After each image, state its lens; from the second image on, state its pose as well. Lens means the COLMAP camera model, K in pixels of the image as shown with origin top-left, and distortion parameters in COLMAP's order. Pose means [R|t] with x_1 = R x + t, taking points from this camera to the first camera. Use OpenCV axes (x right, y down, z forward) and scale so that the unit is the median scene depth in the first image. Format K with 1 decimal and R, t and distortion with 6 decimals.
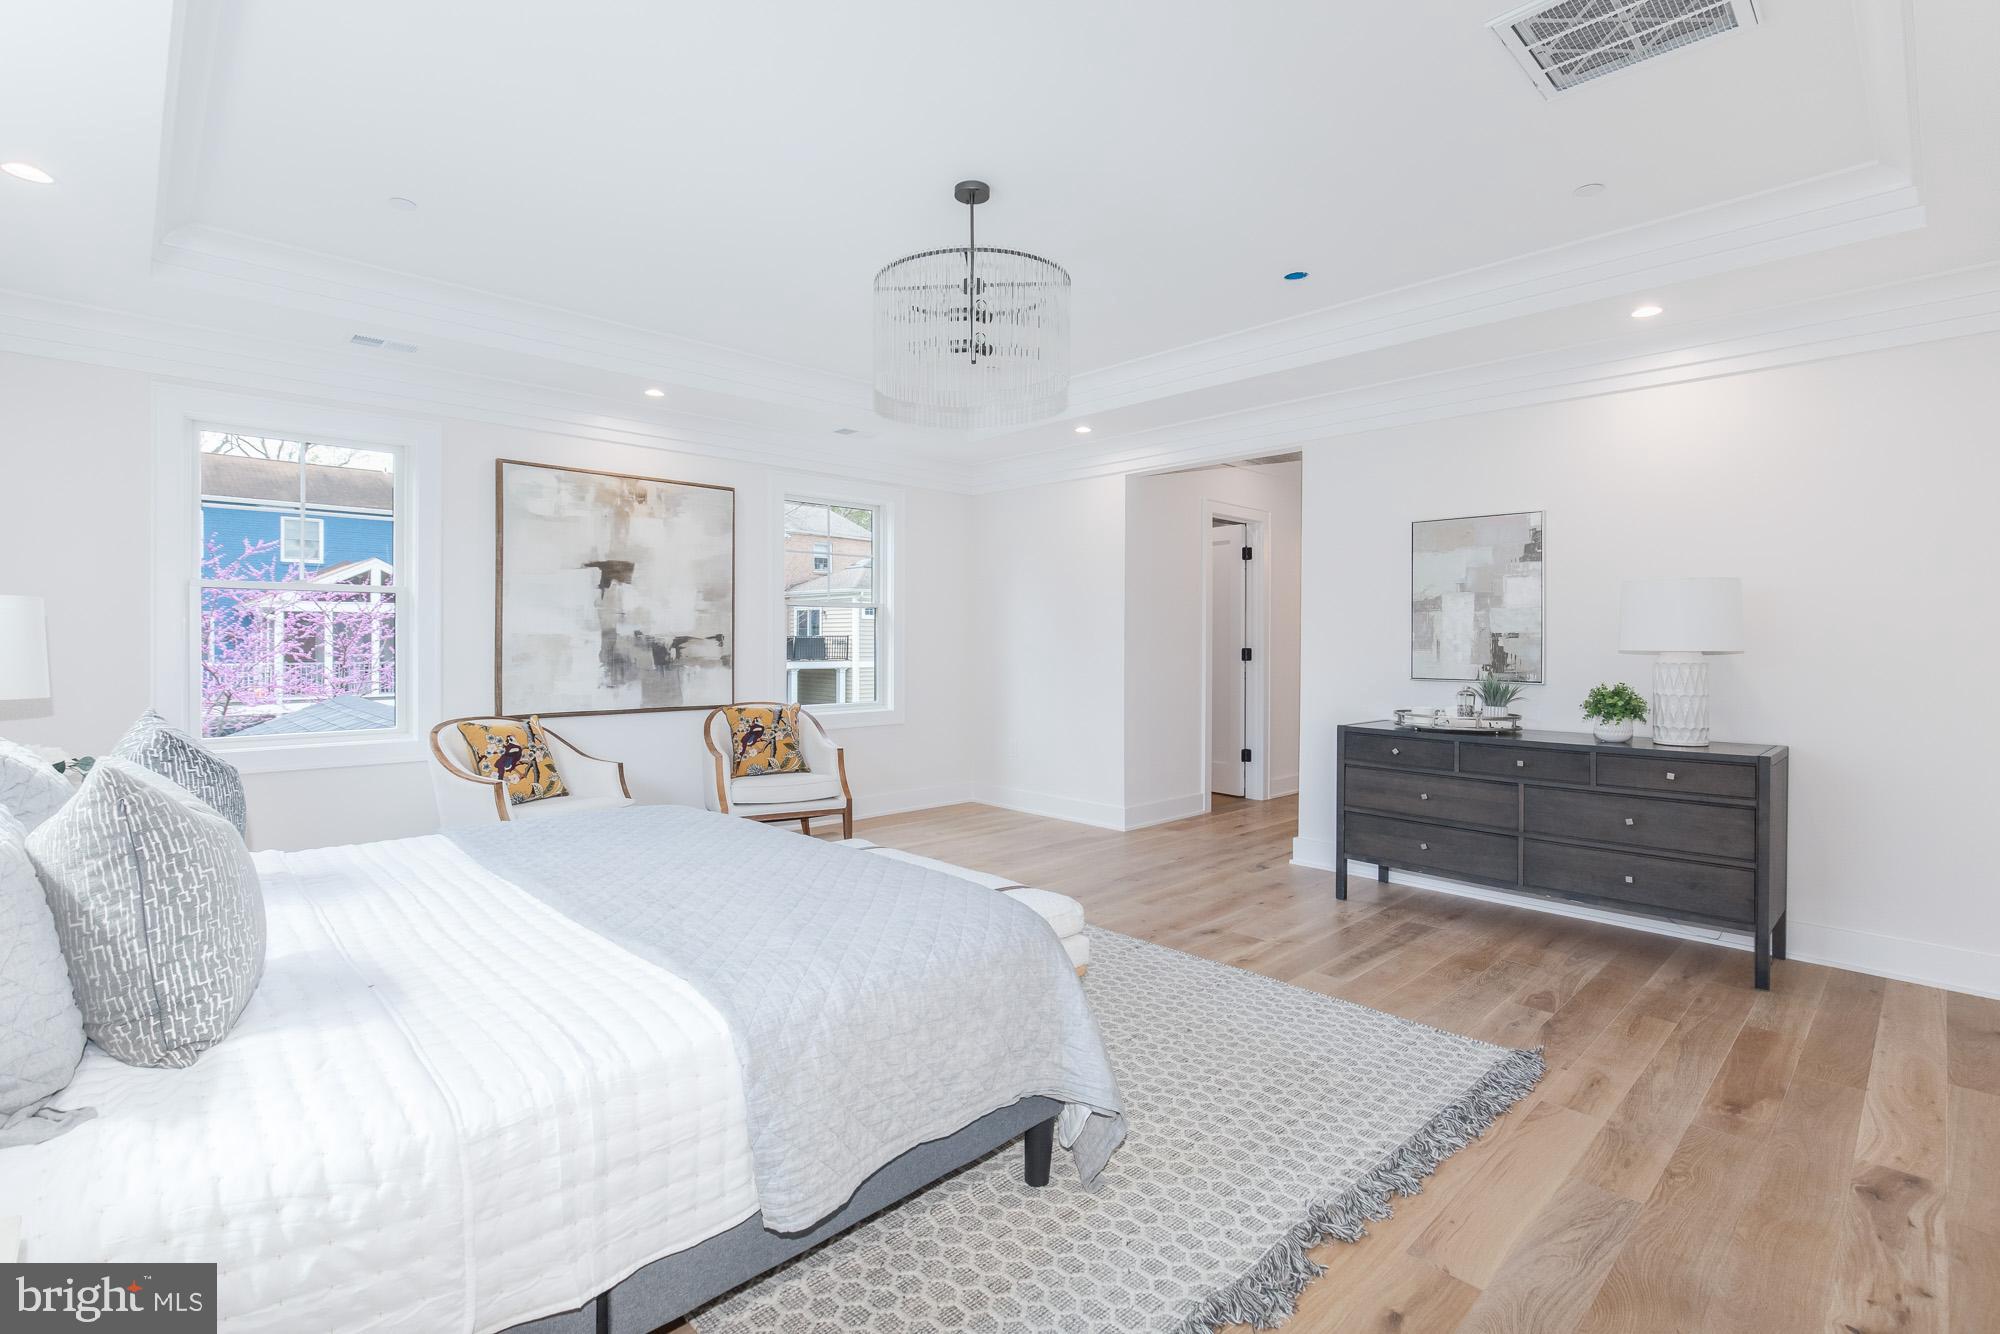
lens RADIAL K [[908.2, 0, 1011.2], [0, 908.2, 661.6], [0, 0, 1]] dist [-0.006649, 0.002079]
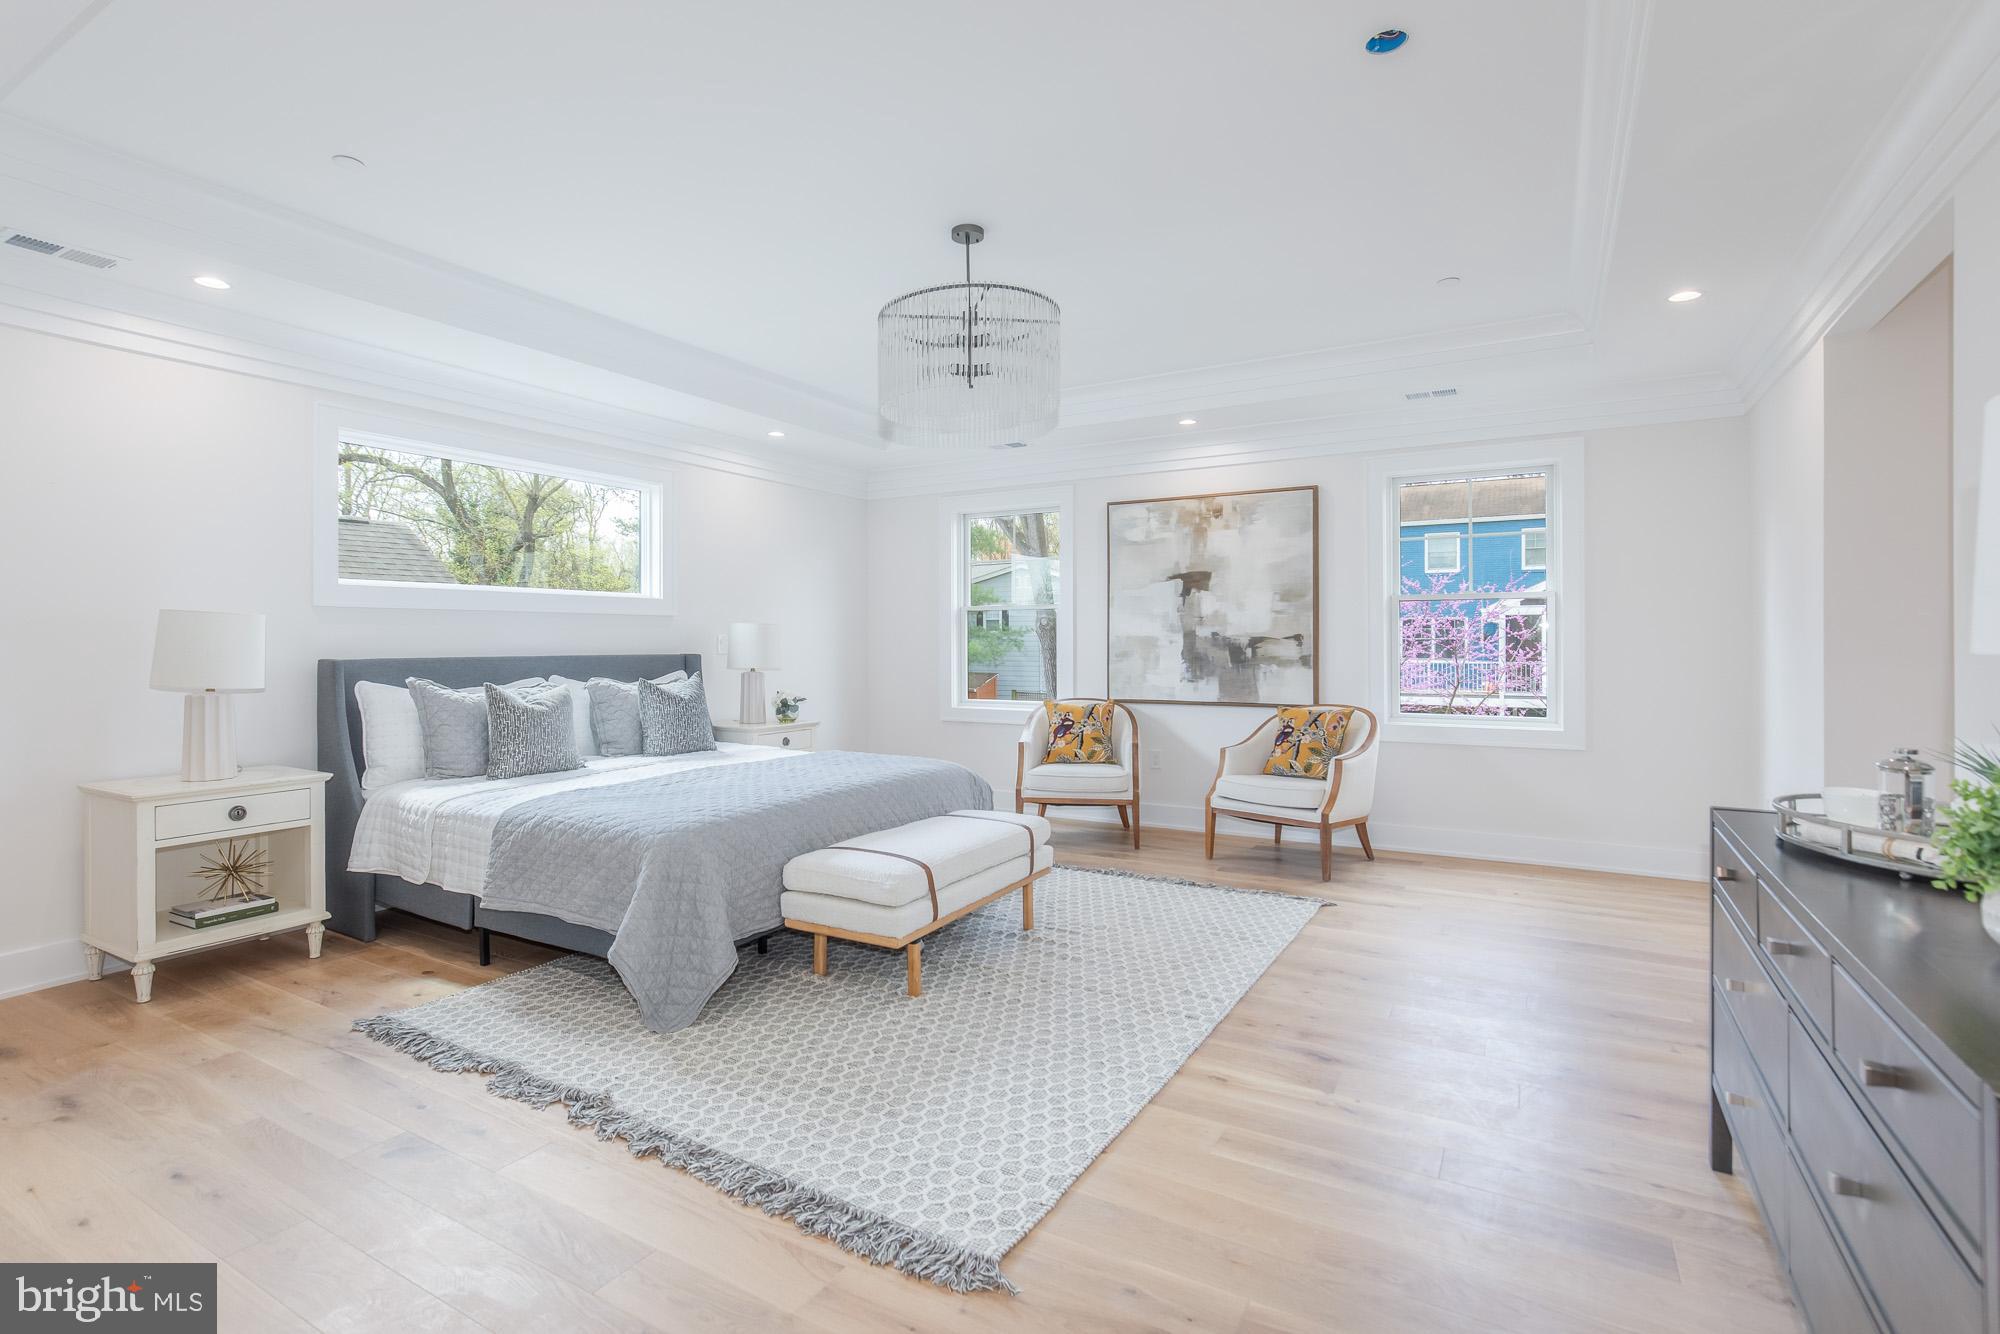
lens RADIAL K [[908.2, 0, 1011.4], [0, 908.2, 648.5], [0, 0, 1]] dist [-0.006649, 0.002079]
pose [[0.309778, 0.011289, -0.950742, 0.583645], [-0.010754, 0.999907, 0.008369, -0.020873], [0.950748, 0.007631, 0.309870, 0.422122]]
